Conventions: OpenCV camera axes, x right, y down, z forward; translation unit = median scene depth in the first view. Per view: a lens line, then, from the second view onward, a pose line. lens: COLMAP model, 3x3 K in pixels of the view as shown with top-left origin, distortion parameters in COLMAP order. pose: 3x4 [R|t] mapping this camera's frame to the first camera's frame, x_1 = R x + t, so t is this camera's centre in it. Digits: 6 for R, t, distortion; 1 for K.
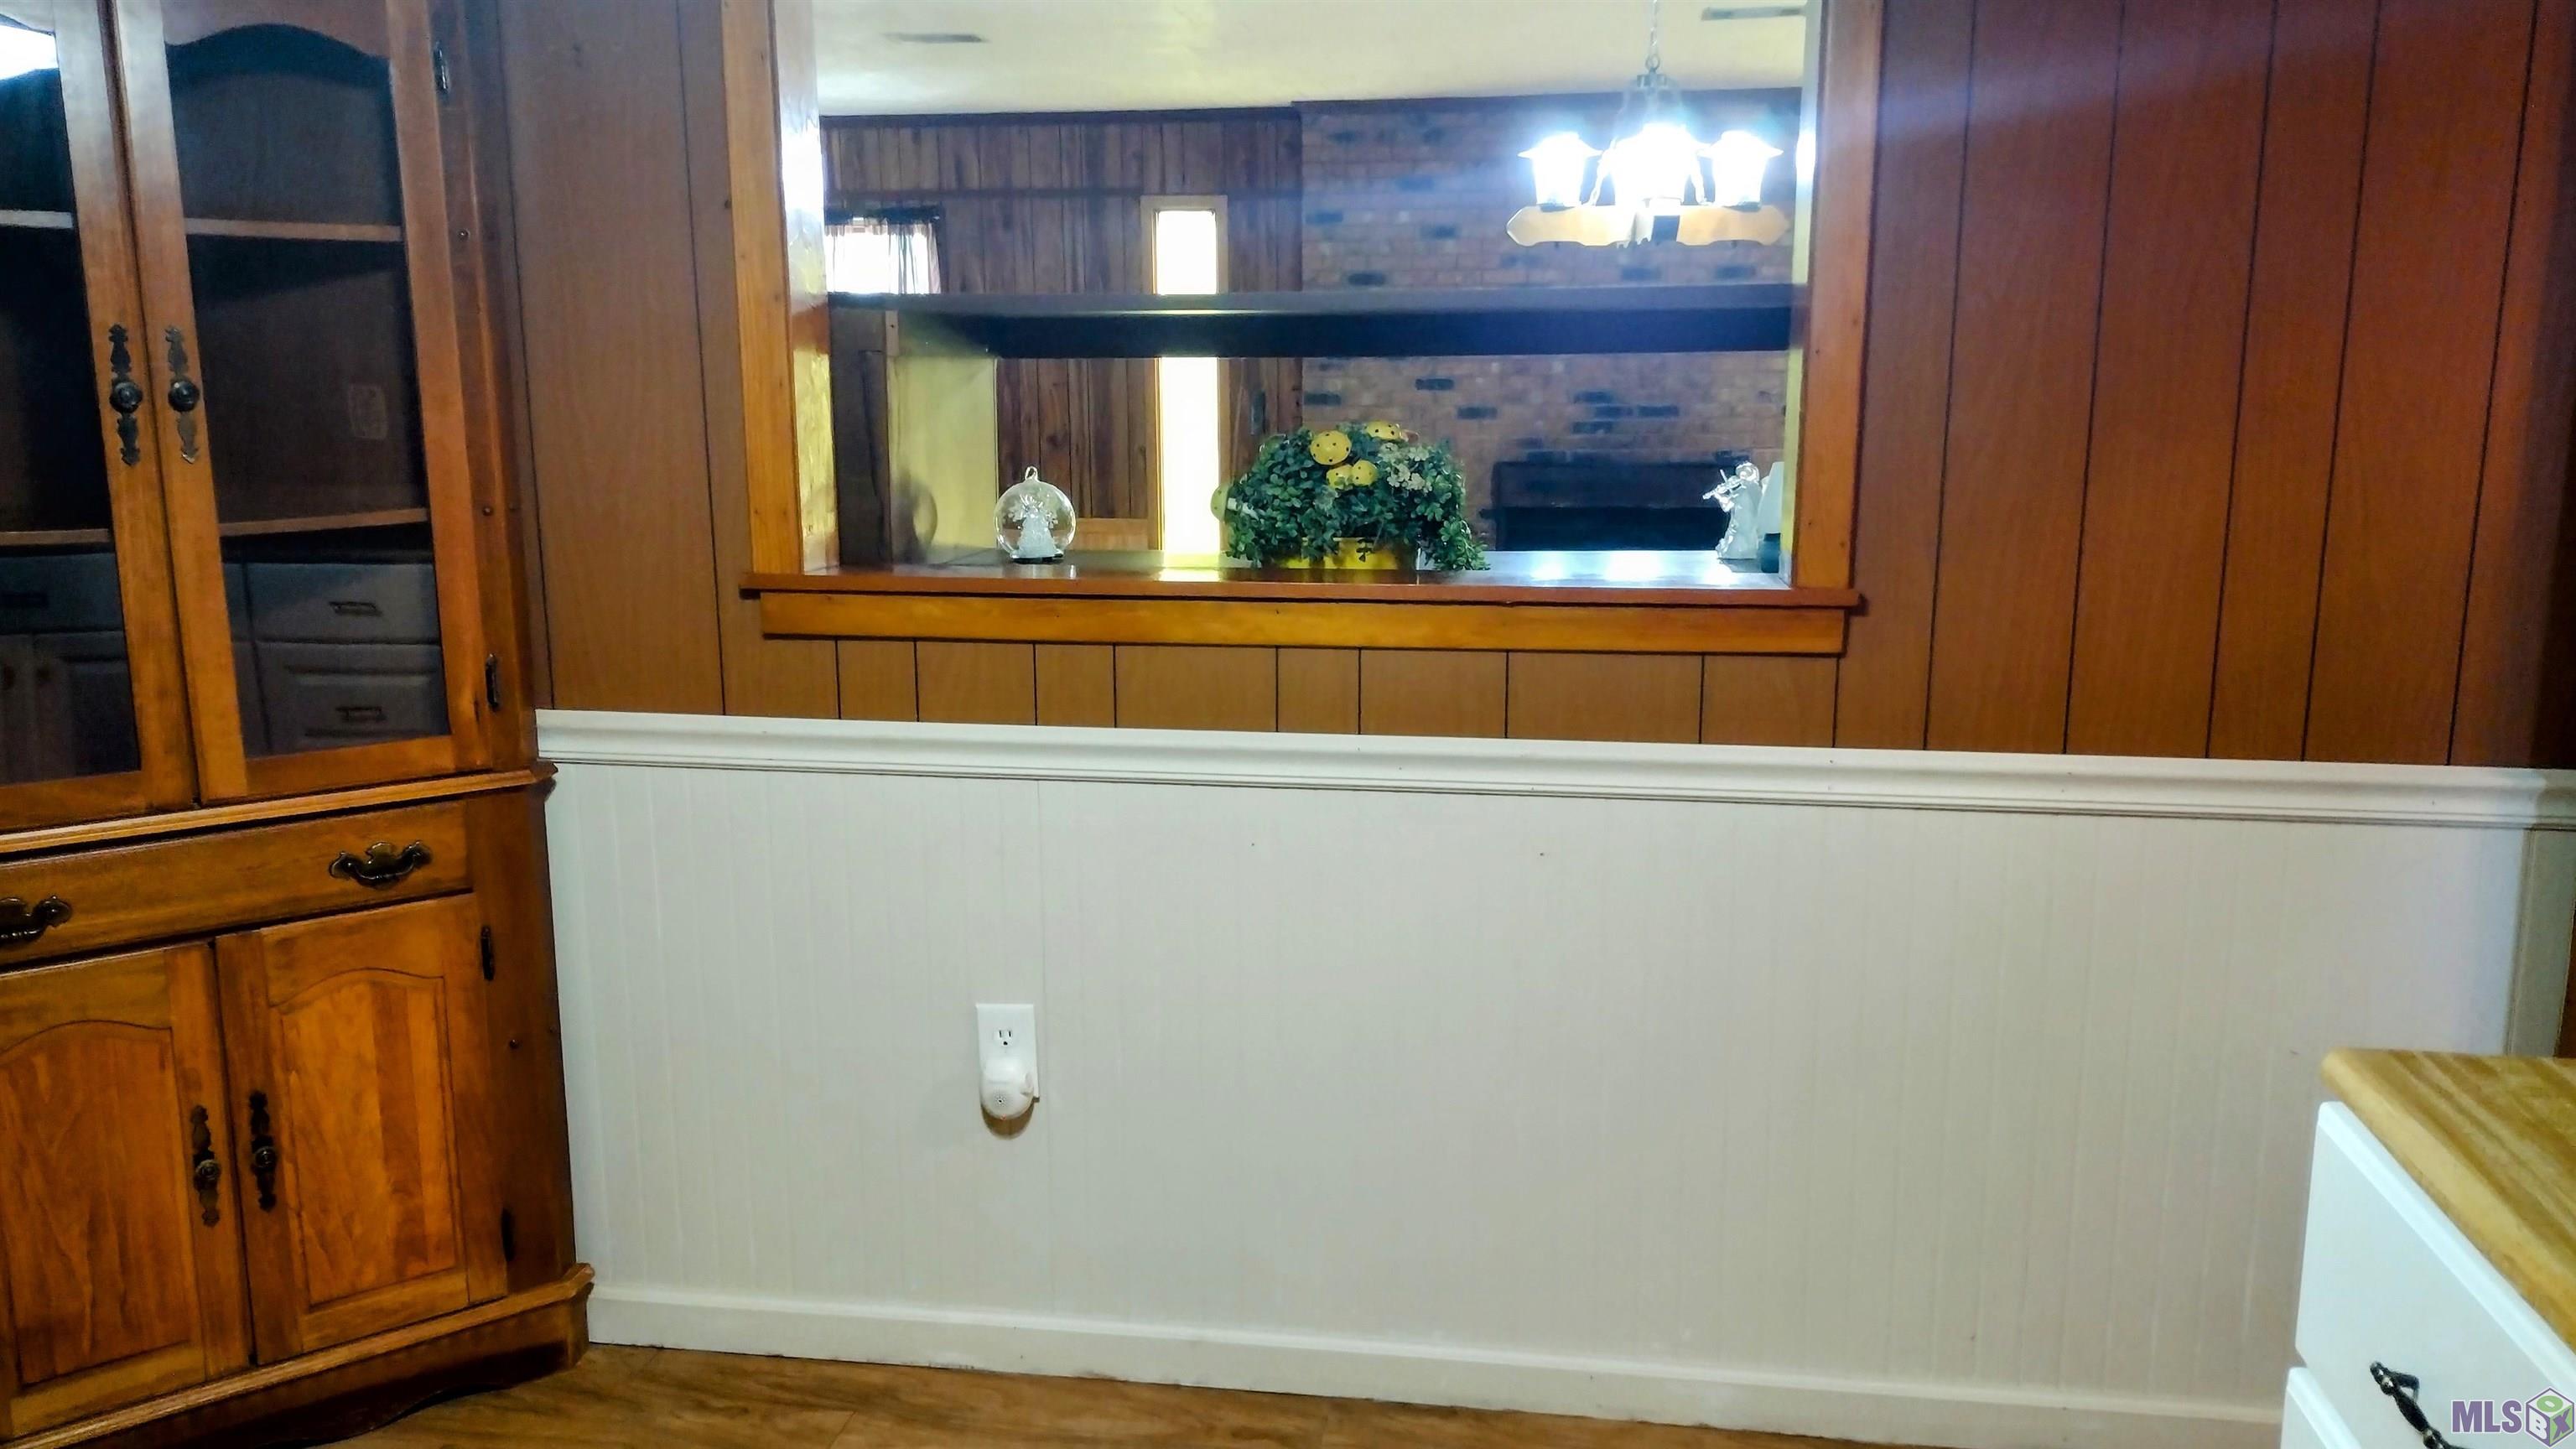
lens RADIAL K [[1928.7, 0, 1288.3], [0, 1928.7, 720.4], [0, 0, 1]] dist [0.094412, -0.150686]
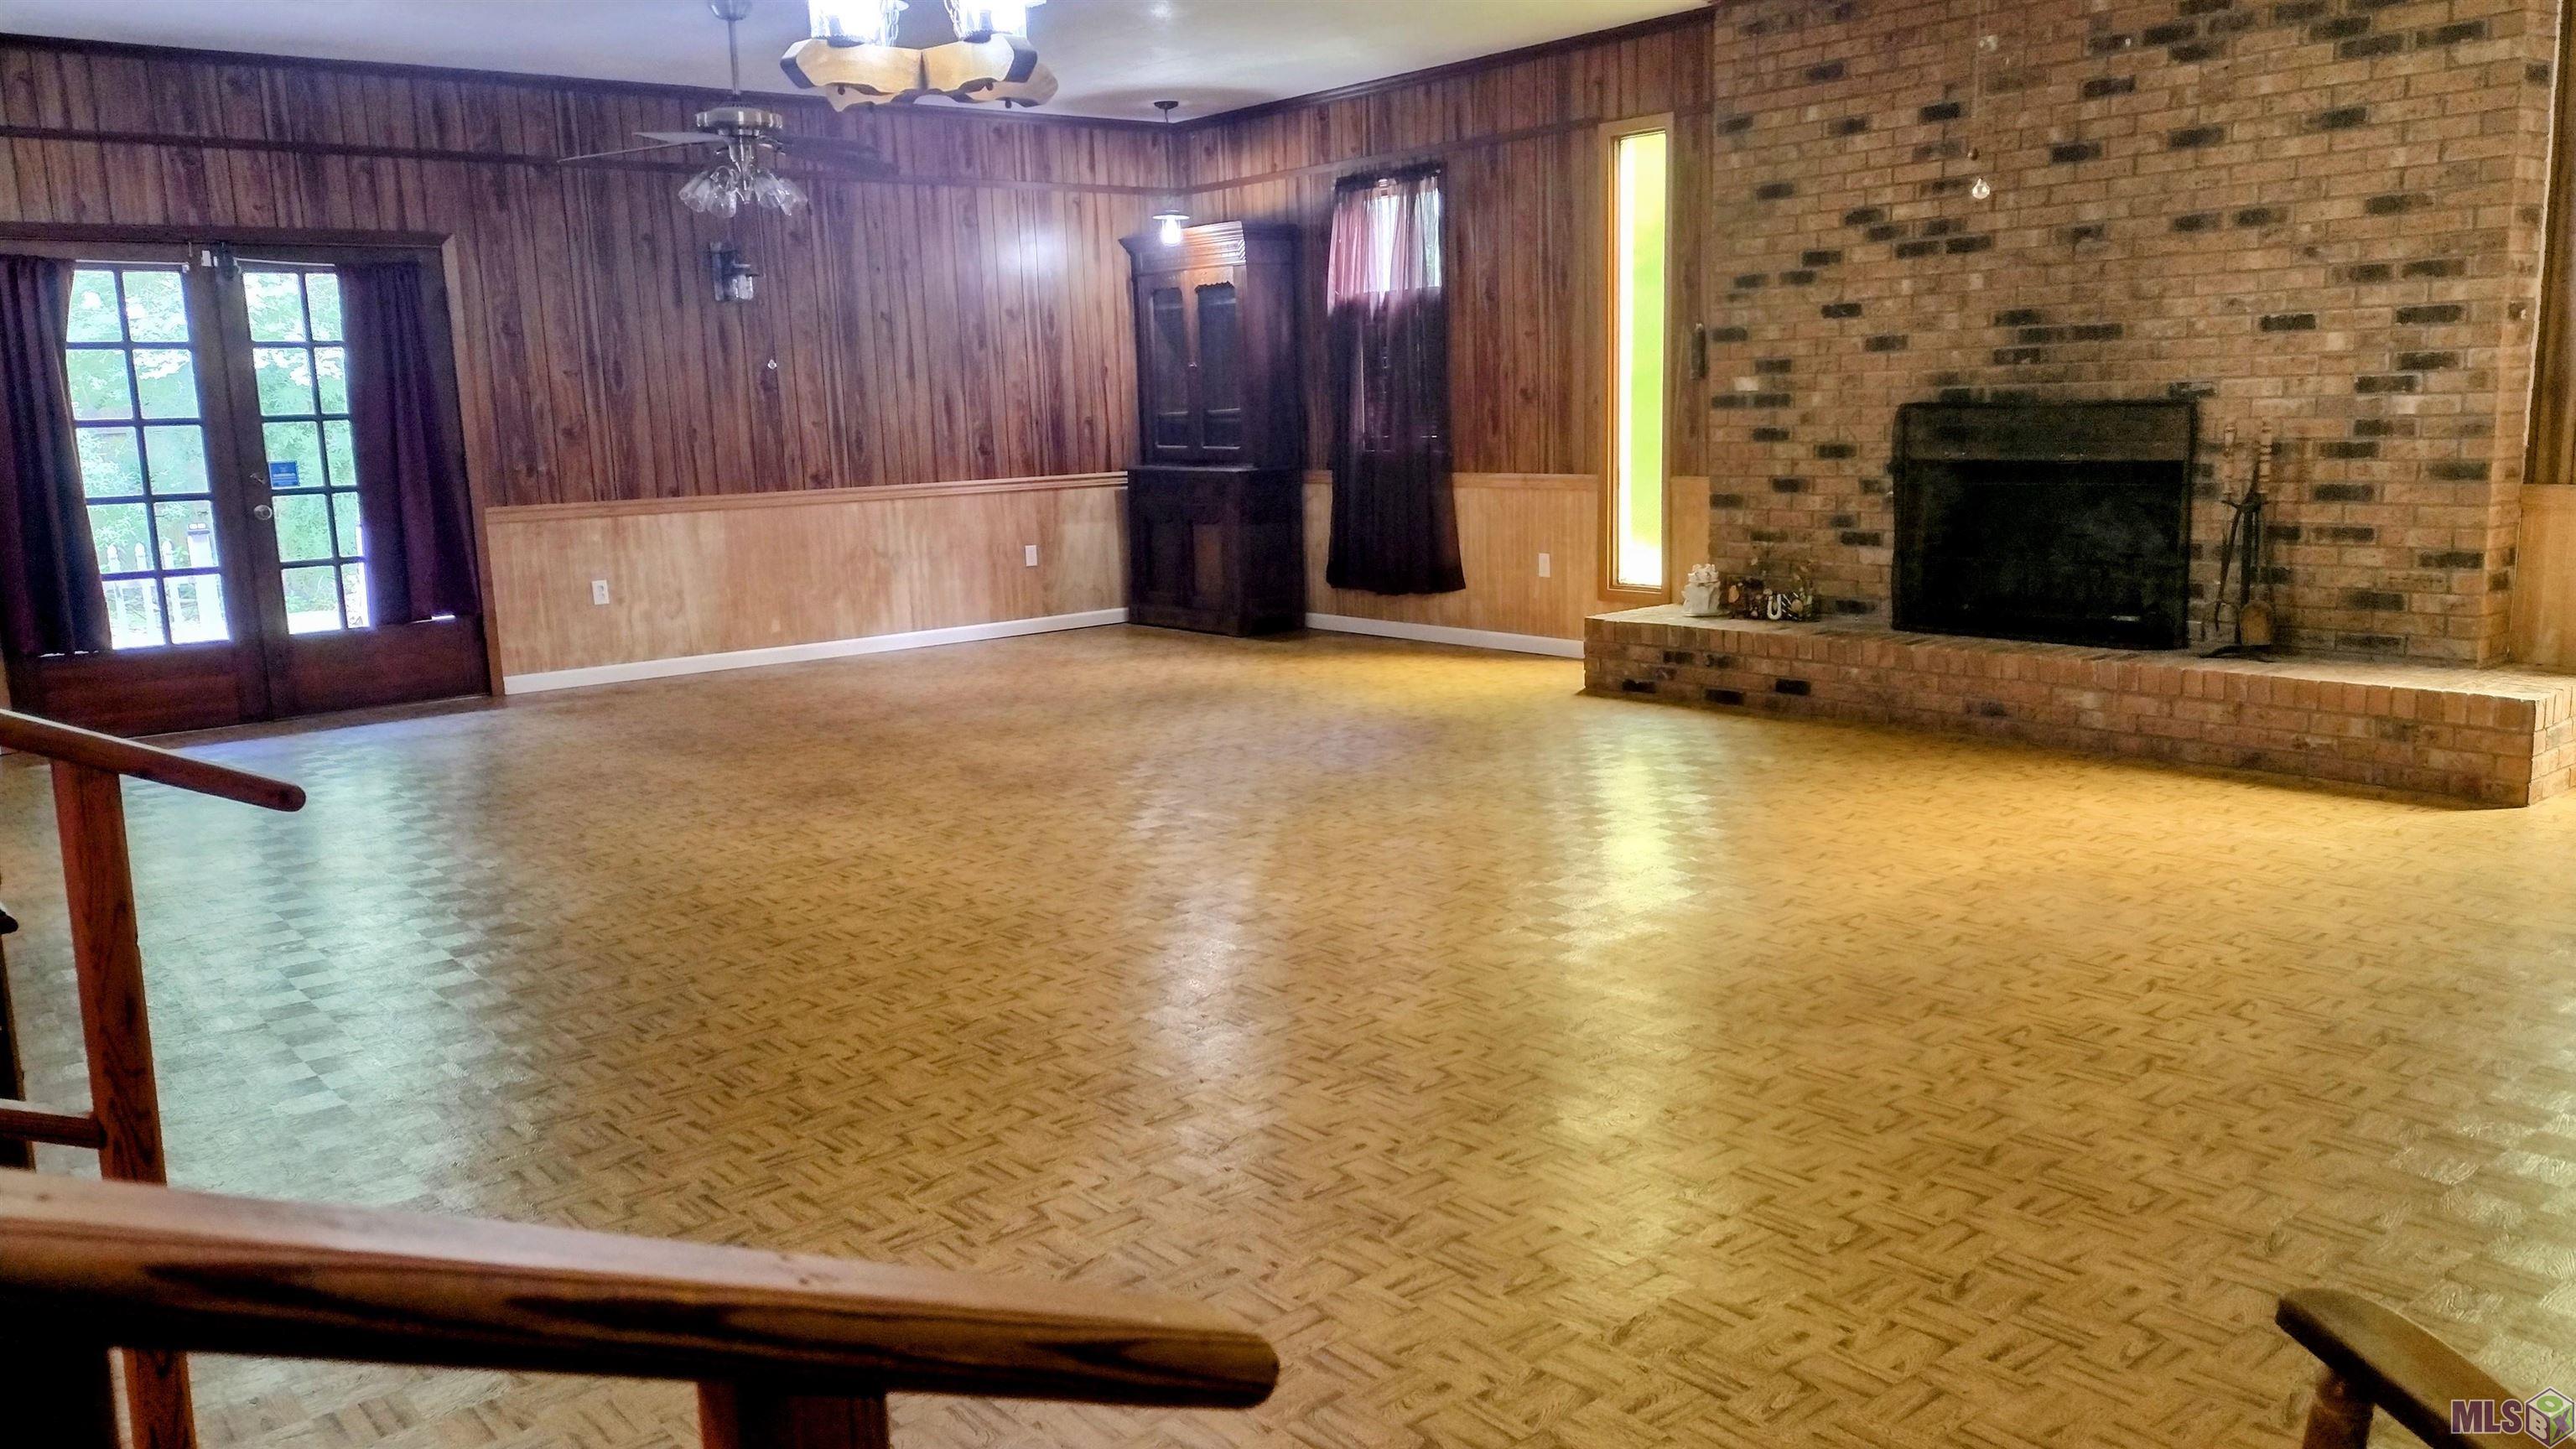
lens RADIAL K [[1900.3, 0, 1280.5], [0, 1900.3, 719.7], [0, 0, 1]] dist [0.068514, -0.097895]
pose [[0.734284, 0.096818, -0.671903, 0.470374], [-0.094287, 0.994729, 0.040294, -0.009445], [0.672263, 0.033764, 0.739542, 0.236025]]
